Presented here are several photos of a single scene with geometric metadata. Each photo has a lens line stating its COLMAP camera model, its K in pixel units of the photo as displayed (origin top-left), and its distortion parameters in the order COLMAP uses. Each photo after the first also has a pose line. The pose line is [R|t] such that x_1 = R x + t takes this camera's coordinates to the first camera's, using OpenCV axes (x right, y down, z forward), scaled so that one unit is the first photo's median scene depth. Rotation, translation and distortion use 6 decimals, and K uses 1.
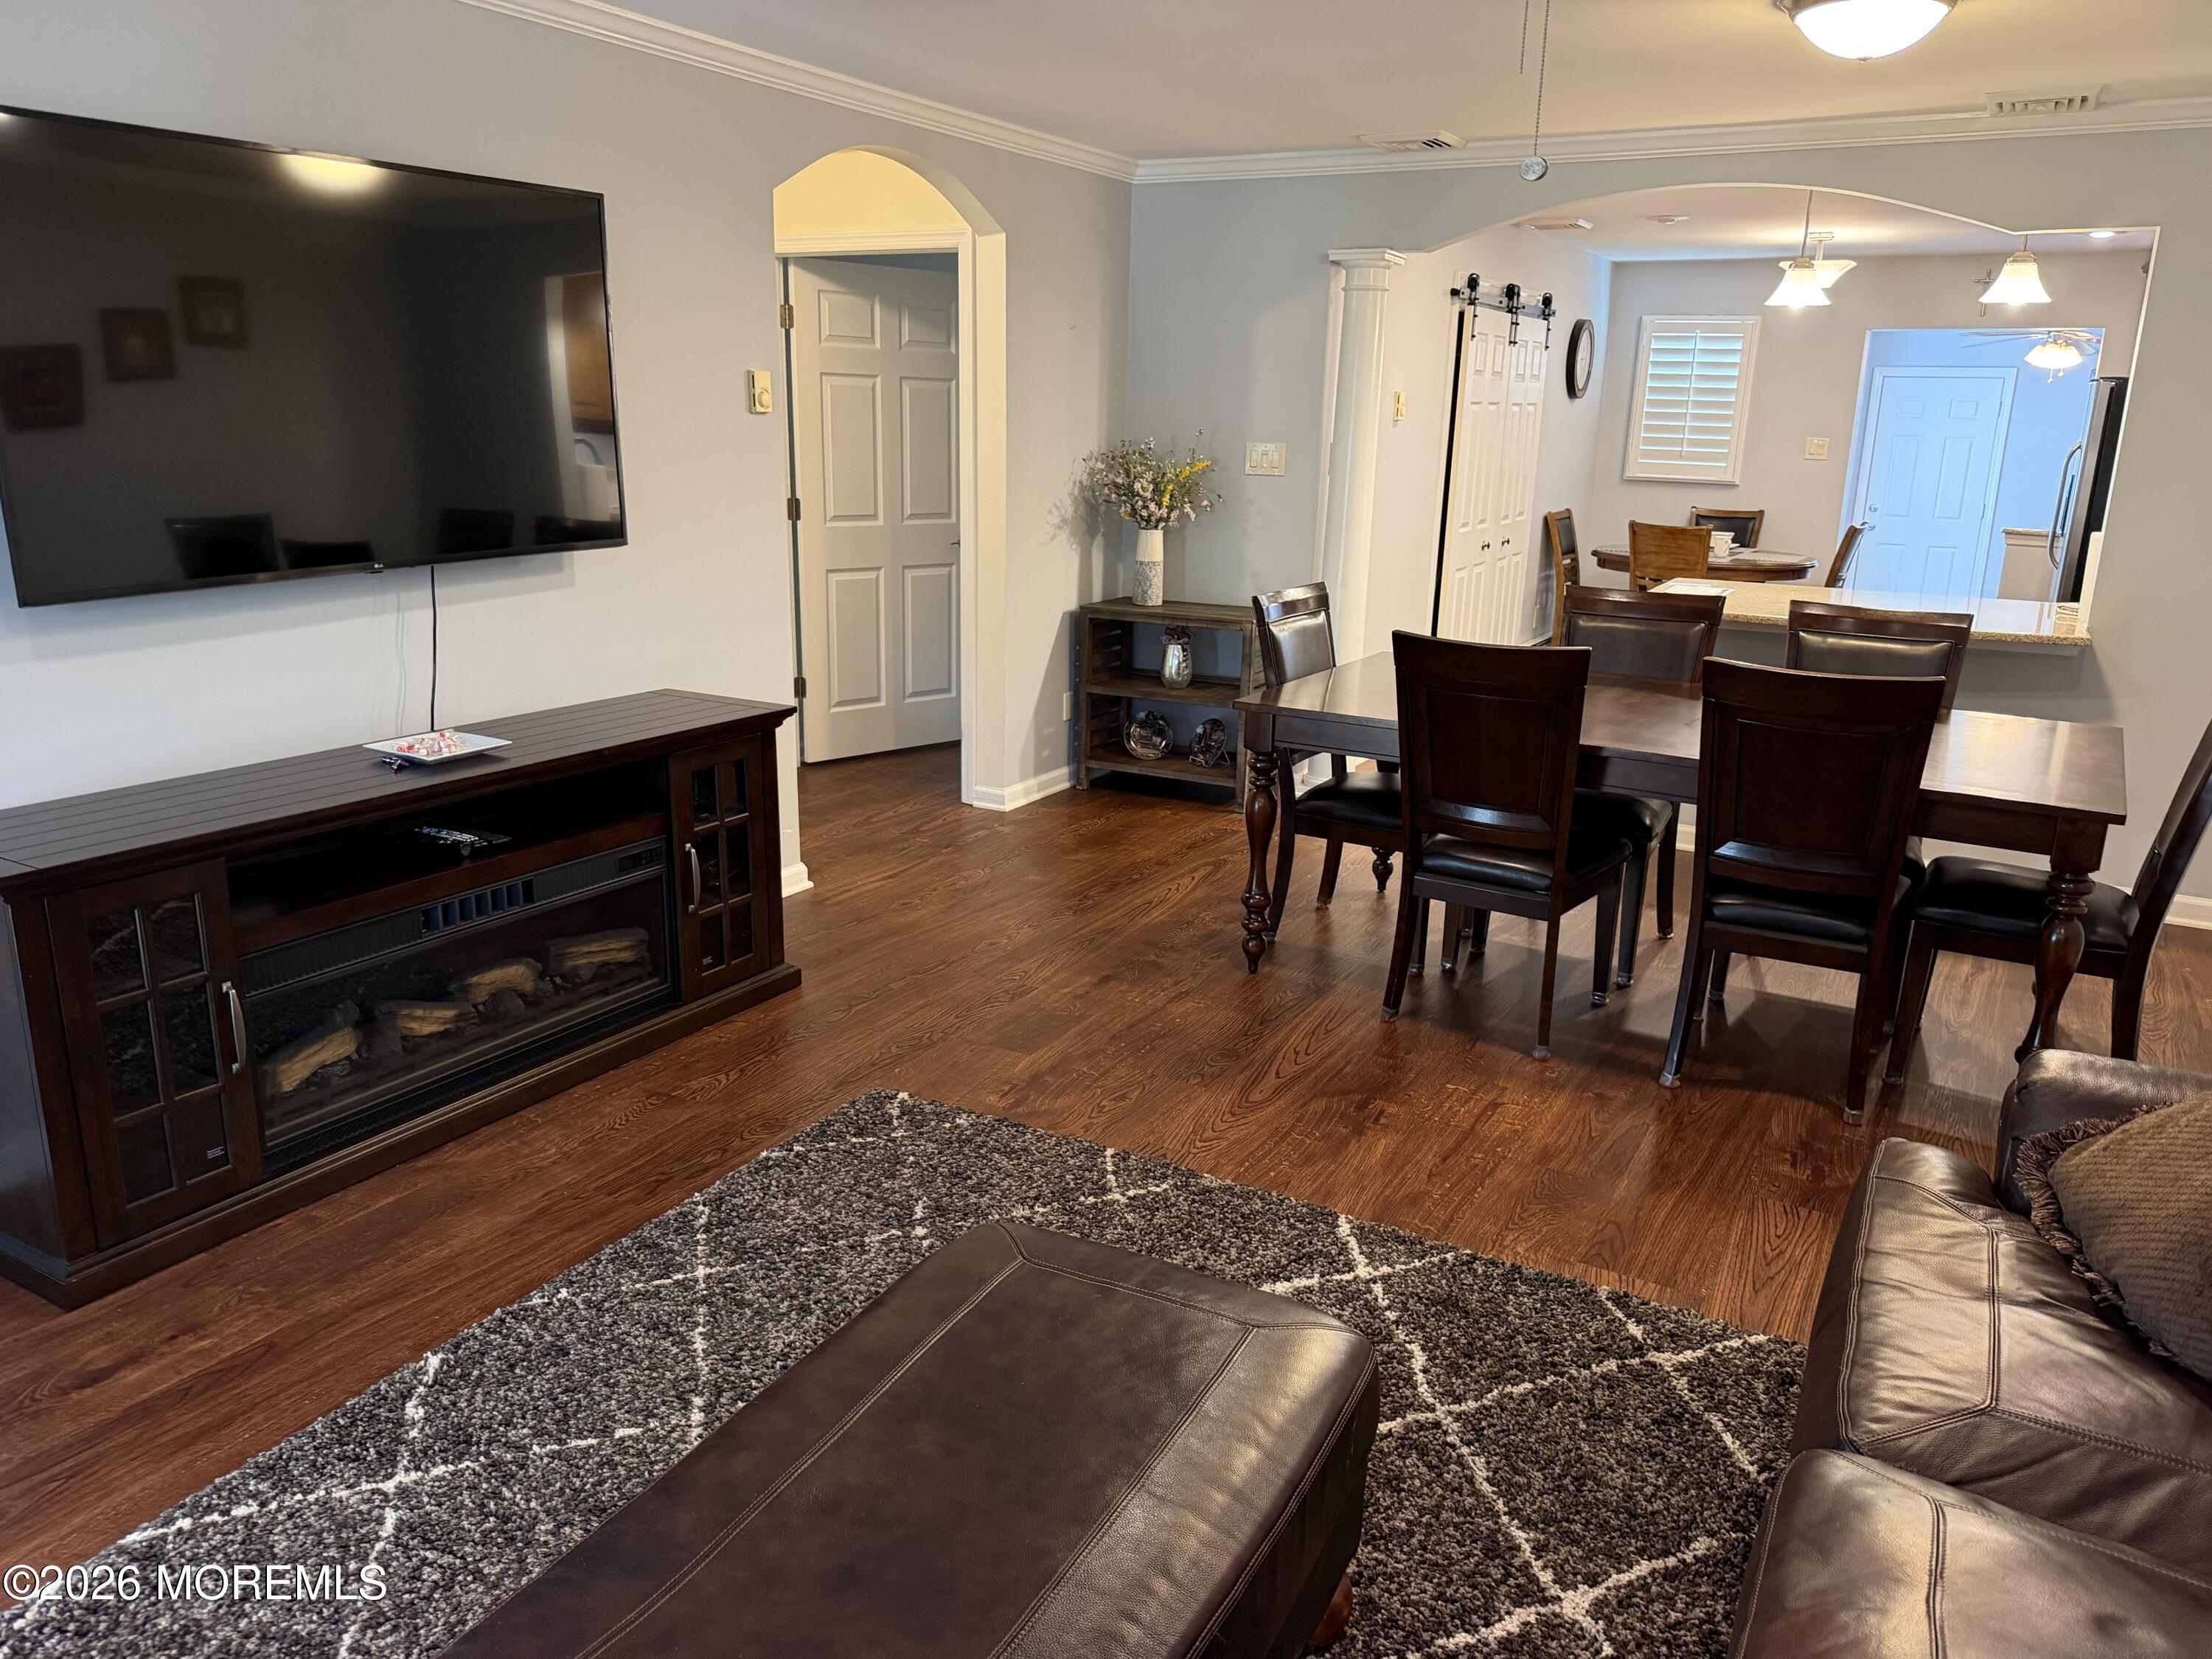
lens RADIAL K [[1567.1, 0, 1097.1], [0, 1567.1, 834.6], [0, 0, 1]] dist [0.030028, -0.054048]
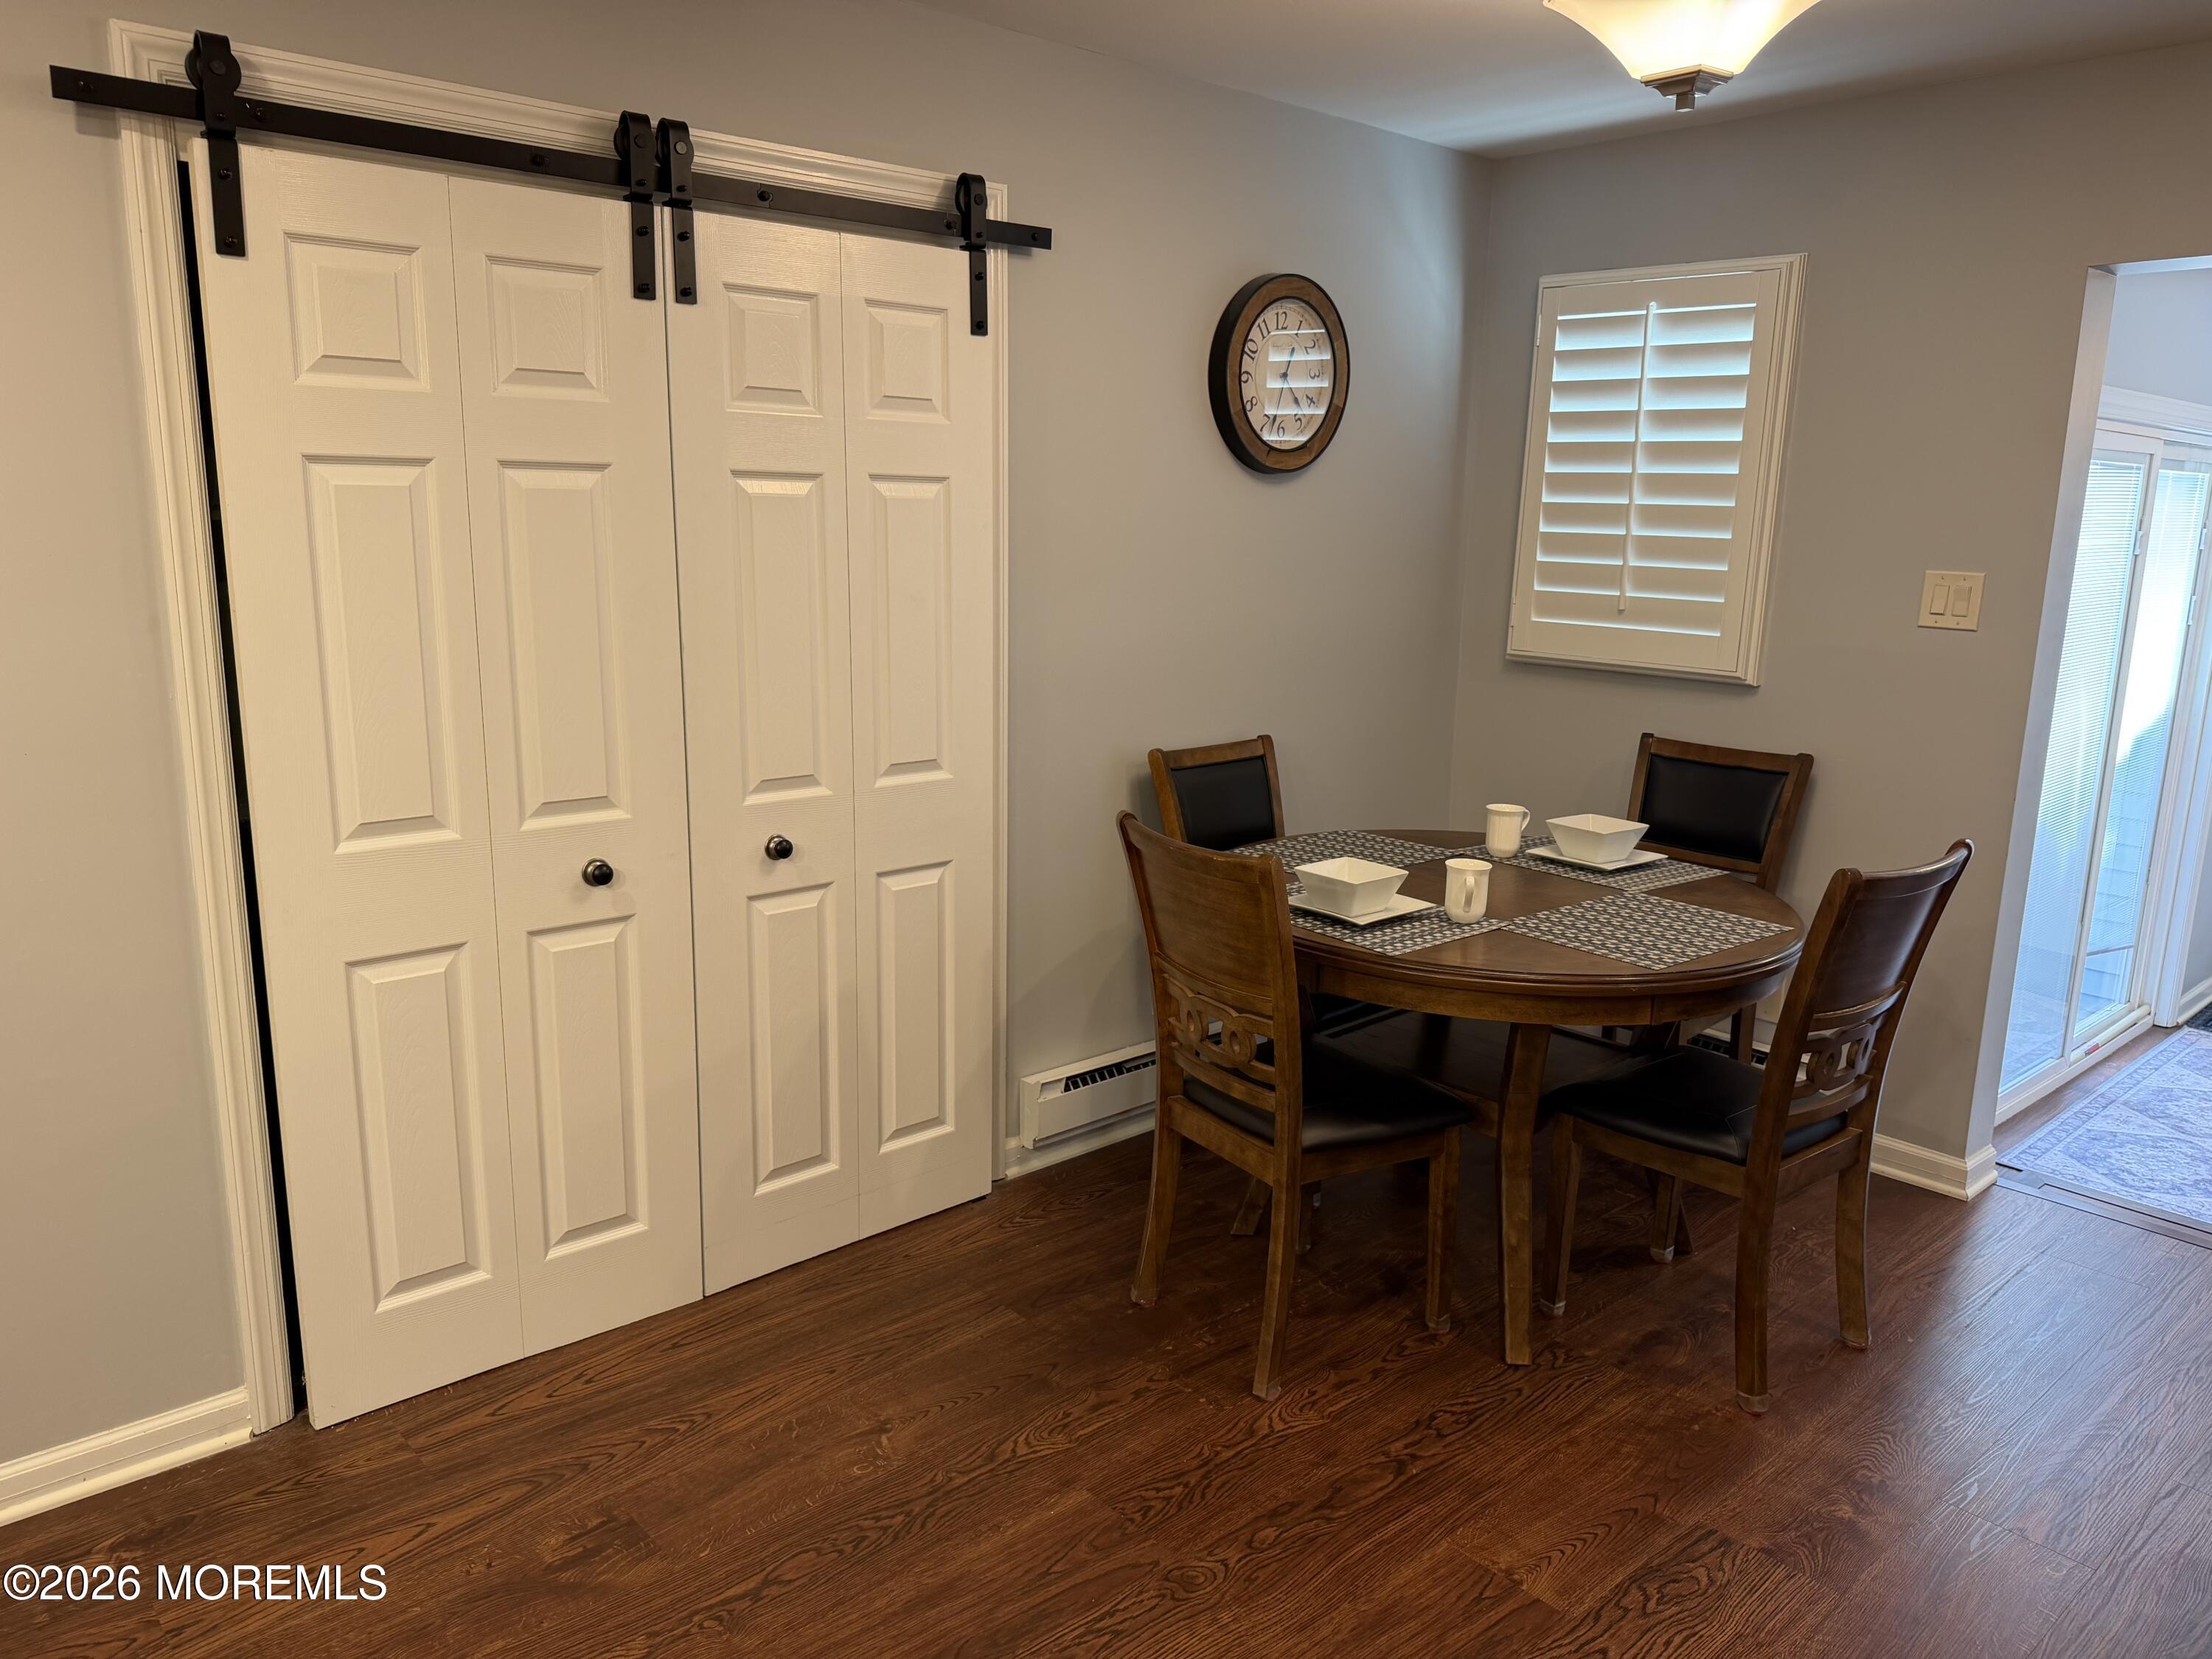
lens RADIAL K [[1567.1, 0, 1097.1], [0, 1567.1, 834.6], [0, 0, 1]] dist [0.030028, -0.054048]
pose [[0.947914, 0.062932, -0.312246, 0.482039], [-0.084189, 0.994928, -0.055057, -0.192074], [0.307198, 0.078477, 0.948404, 0.744044]]
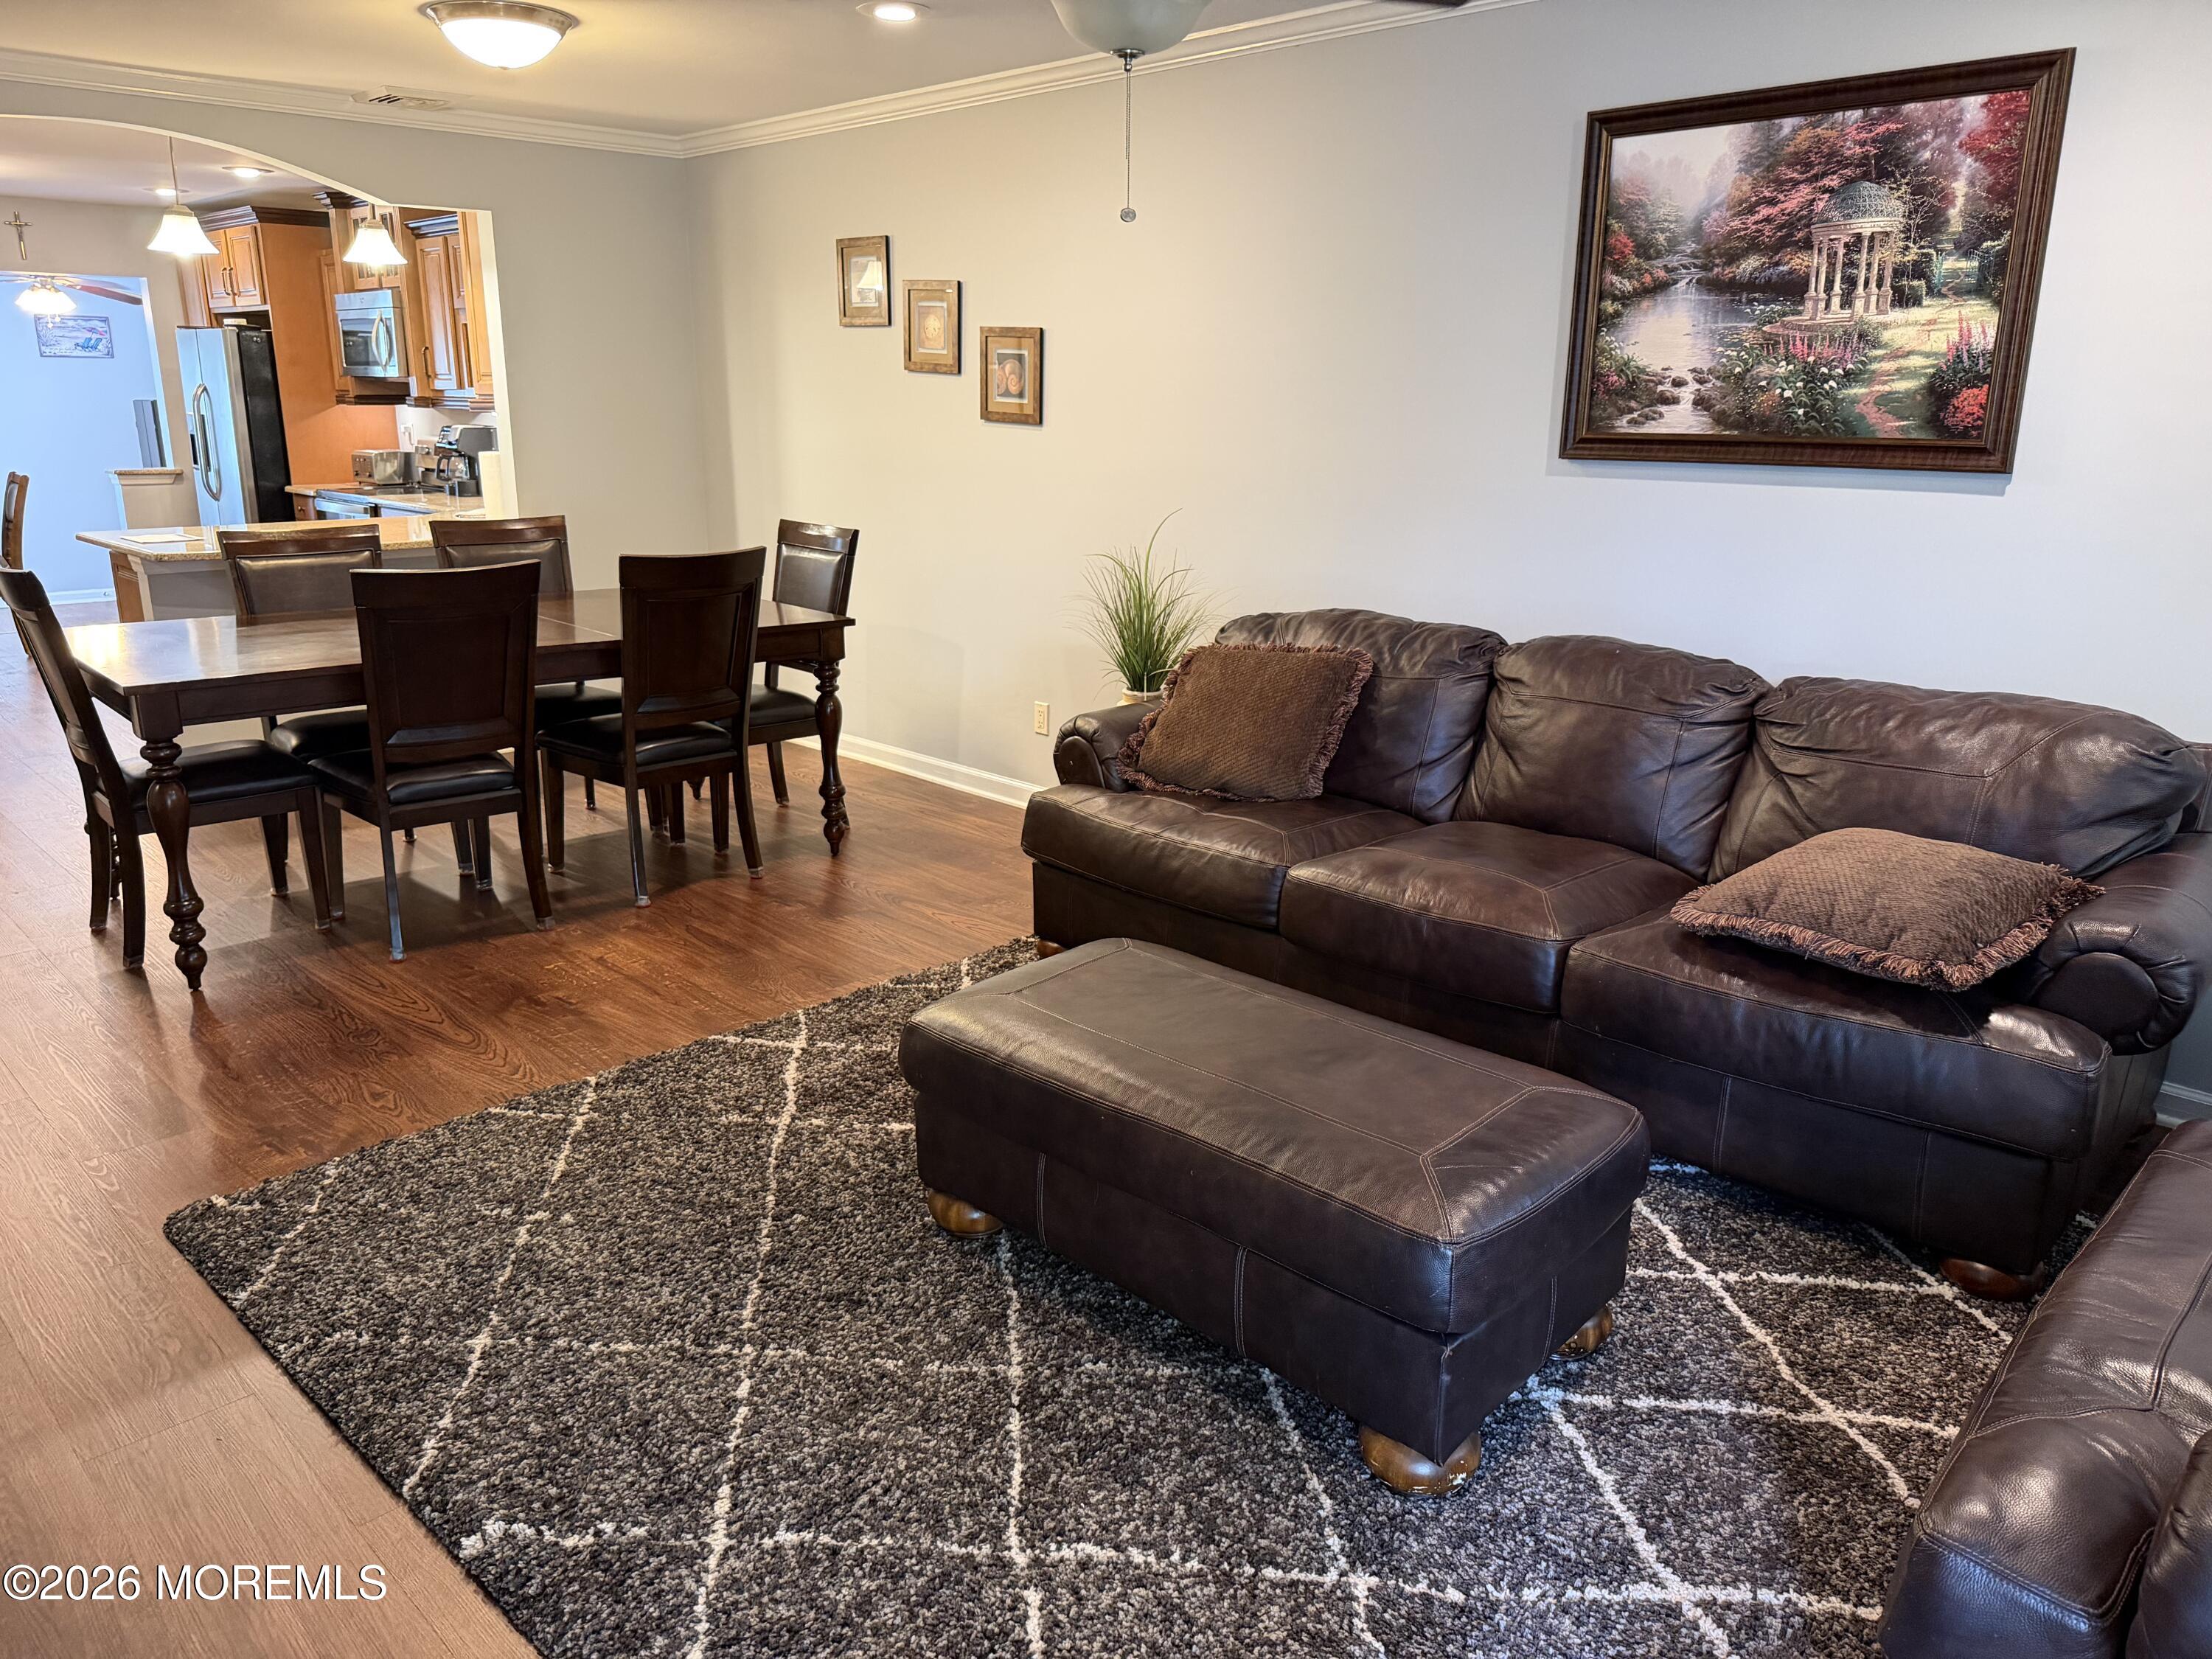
lens RADIAL K [[1559.1, 0, 1106.0], [0, 1559.1, 829.5], [0, 0, 1]] dist [-0.002906, -0.009795]
pose [[0.262622, -0.287036, 0.921217, -0.321451], [0.254229, 0.941578, 0.220904, -0.037396], [-0.930805, 0.176186, 0.320252, 0.120640]]
